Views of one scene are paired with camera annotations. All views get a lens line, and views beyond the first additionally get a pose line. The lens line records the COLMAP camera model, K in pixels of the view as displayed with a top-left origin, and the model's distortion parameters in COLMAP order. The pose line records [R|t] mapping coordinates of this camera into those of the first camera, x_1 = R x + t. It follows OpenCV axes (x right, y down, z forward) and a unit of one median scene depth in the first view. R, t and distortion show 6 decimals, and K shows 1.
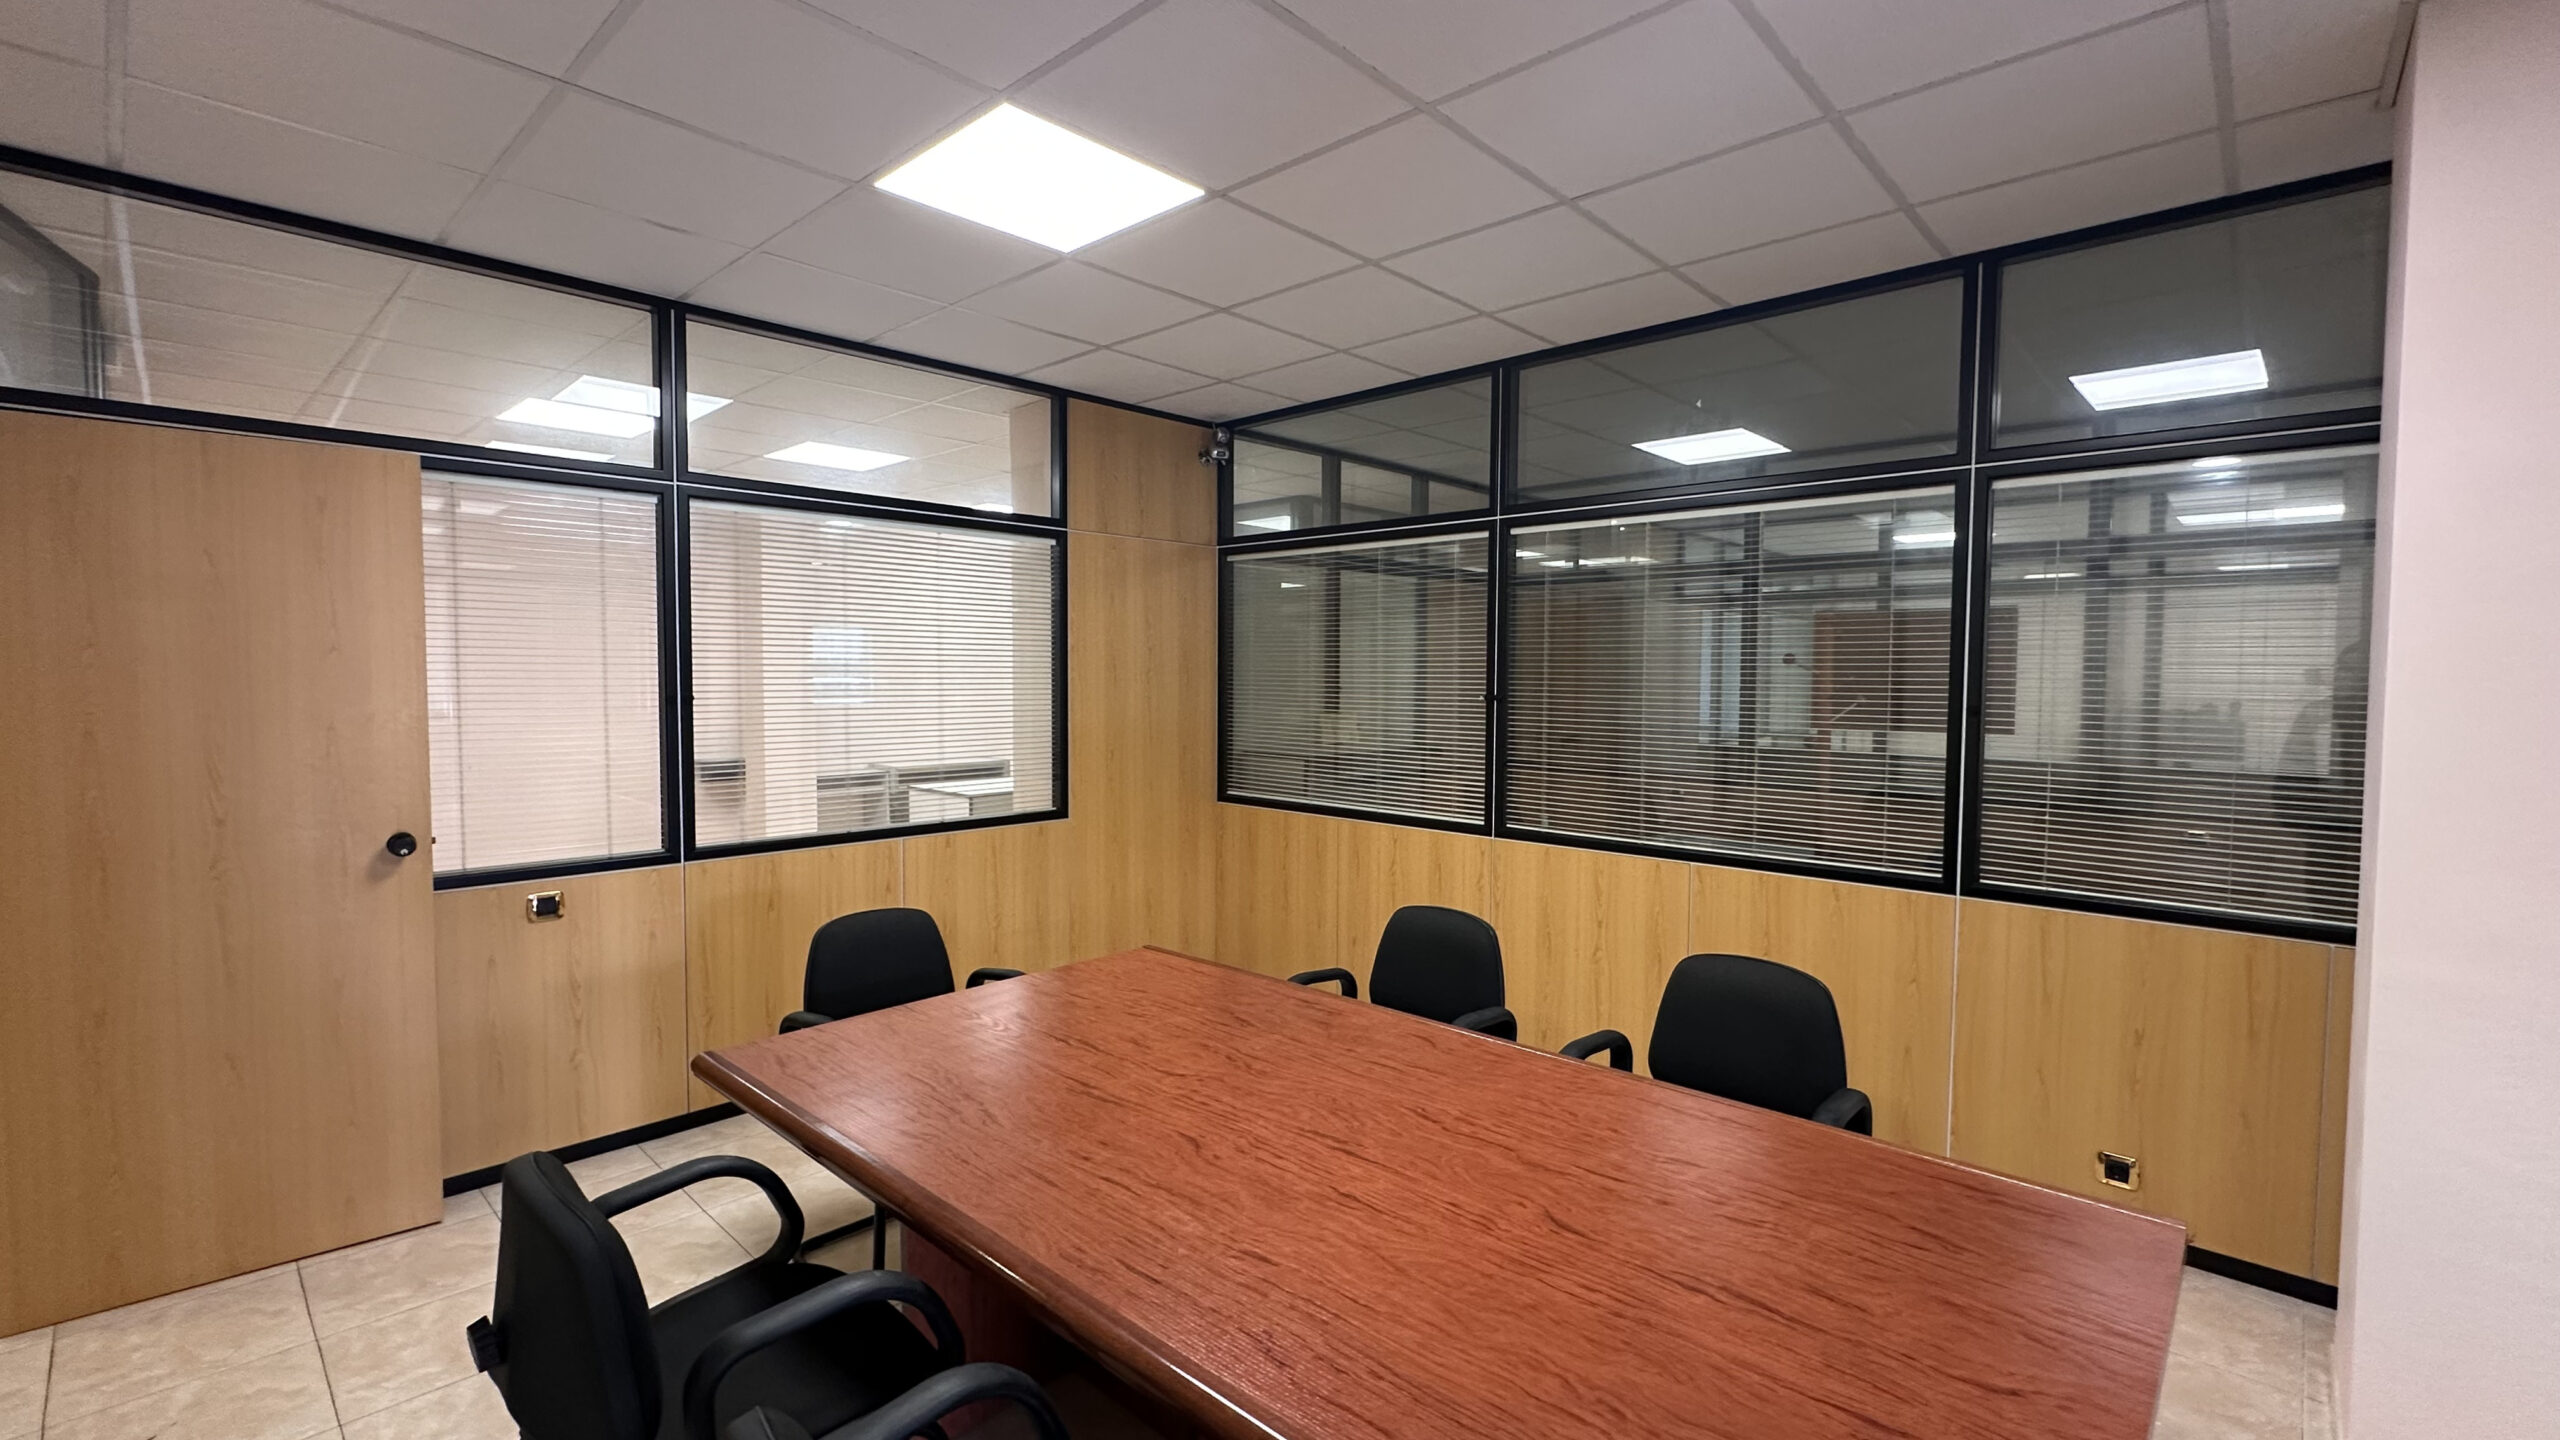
lens RADIAL K [[1083.7, 0, 1280.9], [0, 1083.7, 721.4], [0, 0, 1]] dist [-0.002714, 0.000156]
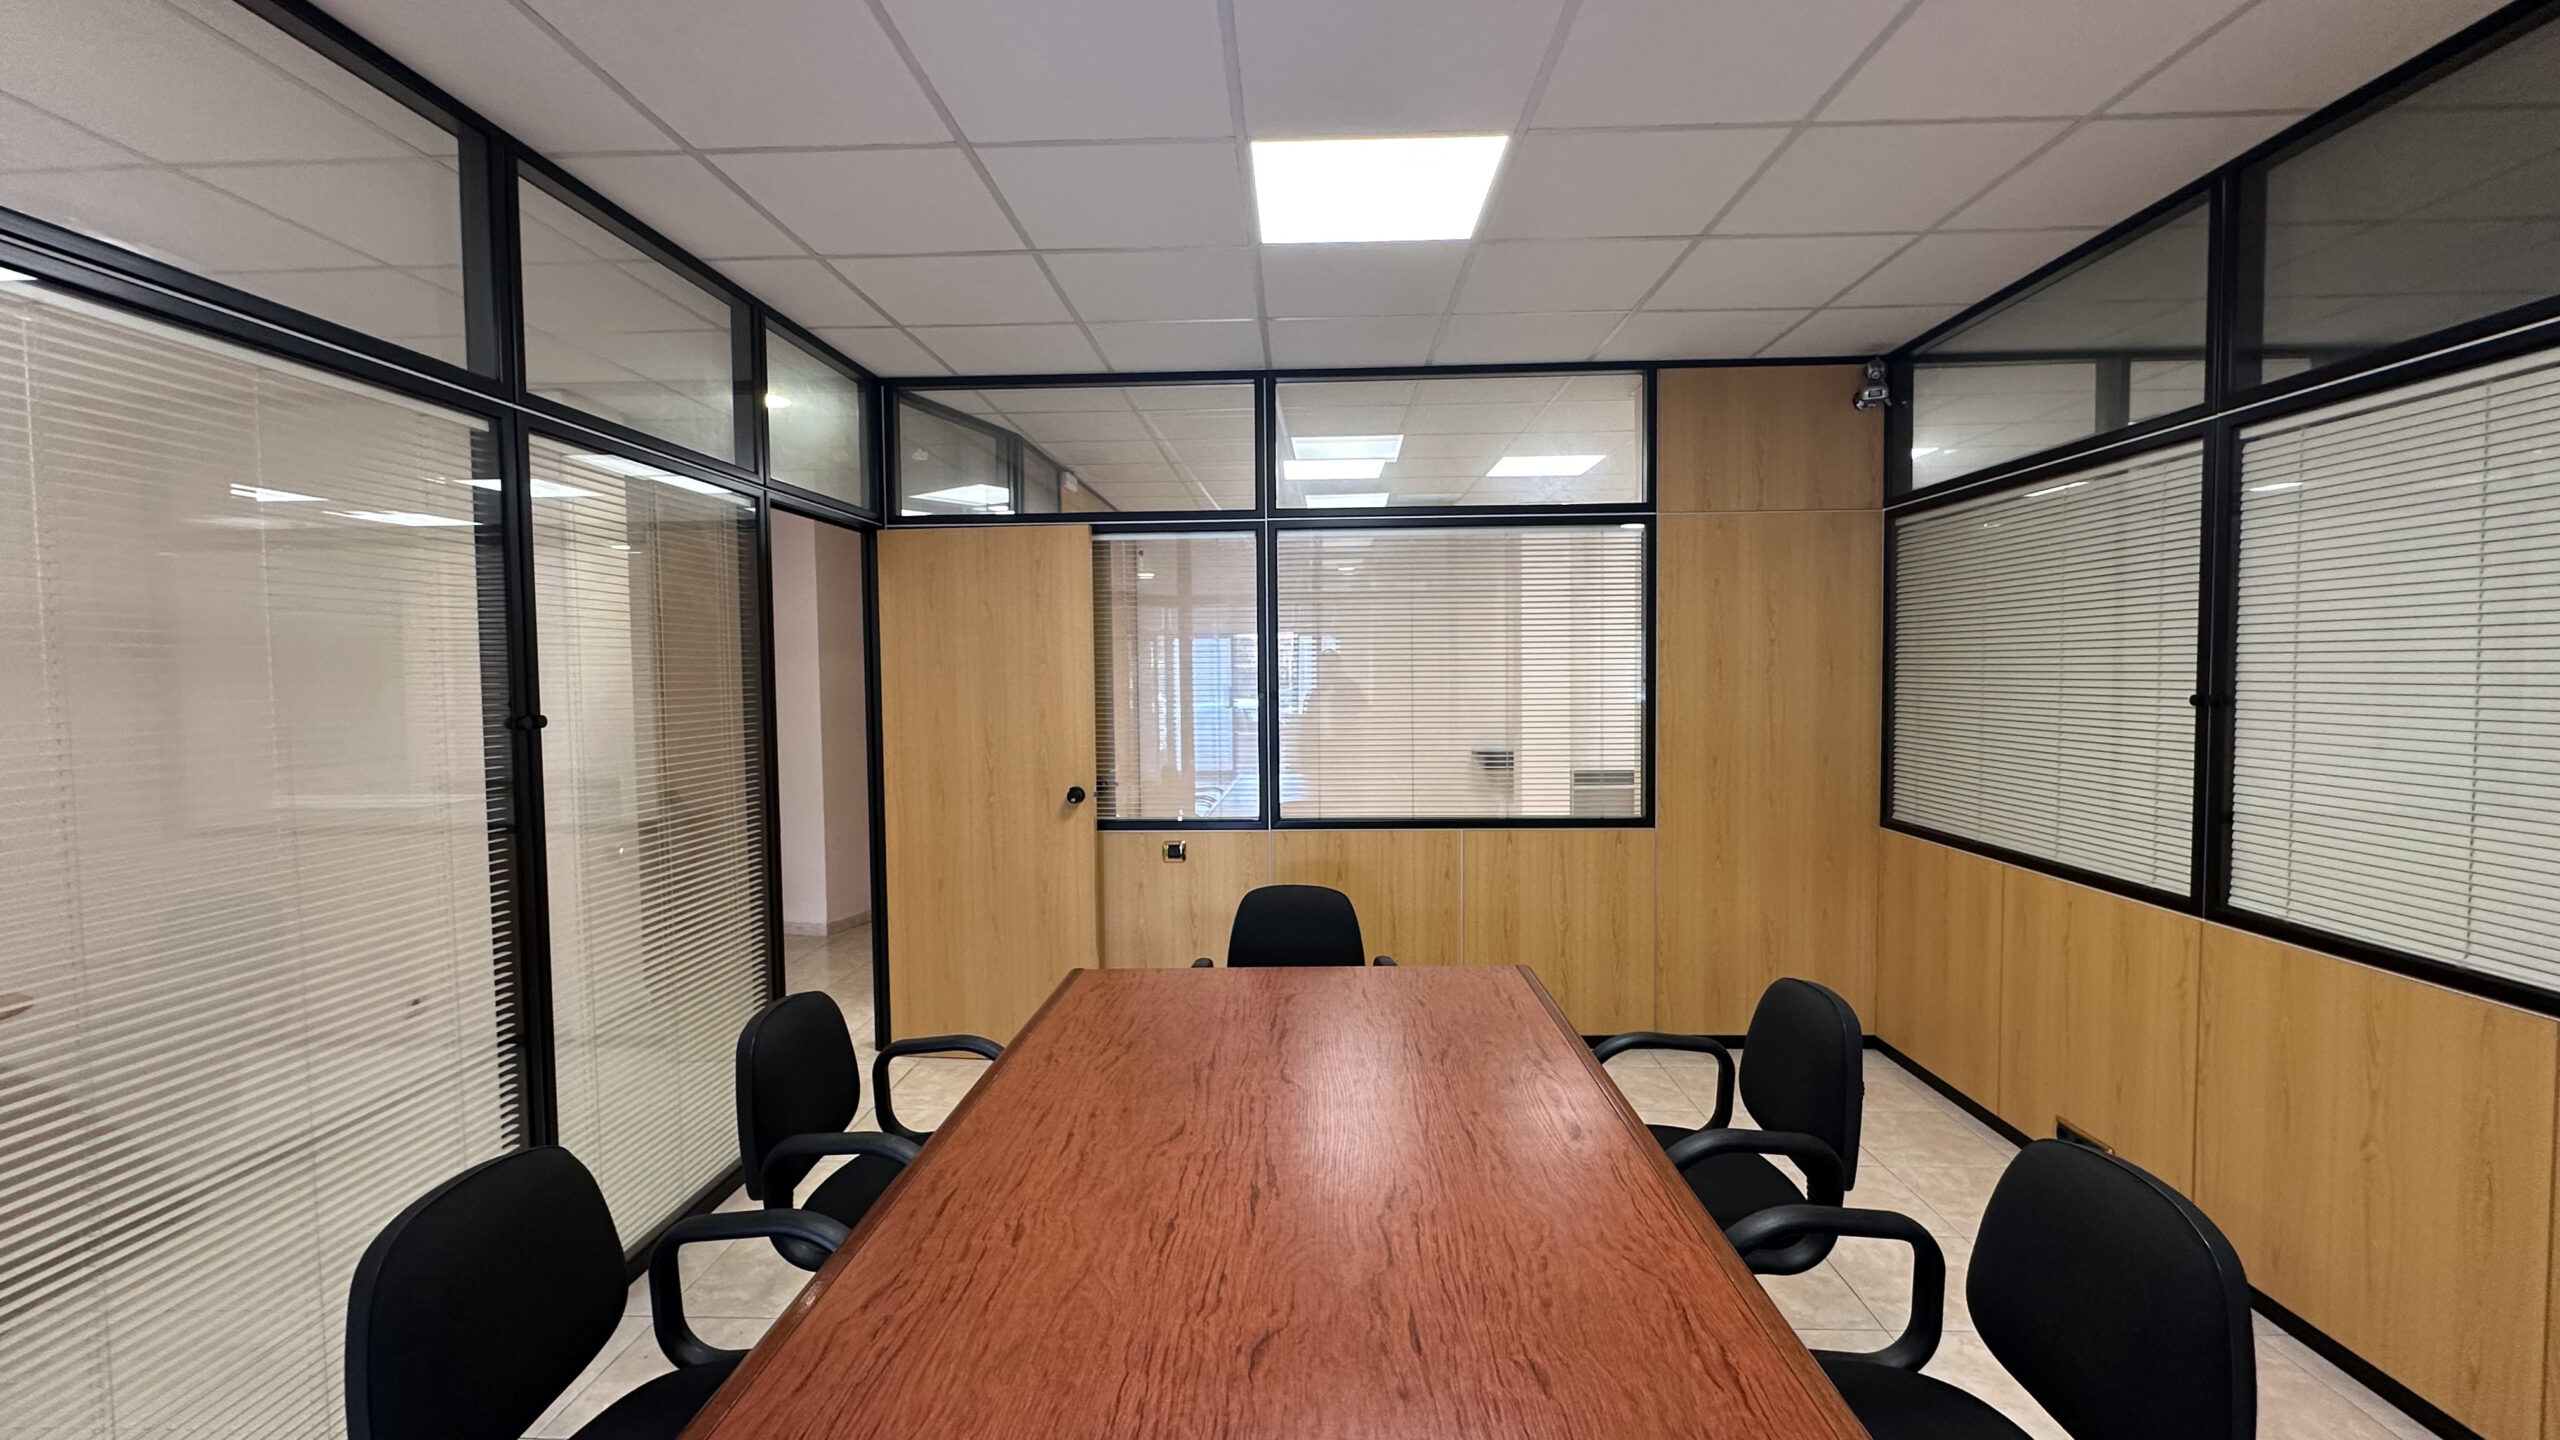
lens RADIAL K [[1083.7, 0, 1280.9], [0, 1083.7, 721.4], [0, 0, 1]] dist [-0.002714, 0.000156]
pose [[0.659357, 0.023186, -0.751472, 0.331961], [-0.021671, 0.999695, 0.011830, -0.005550], [0.751518, 0.008485, 0.659659, 0.181059]]
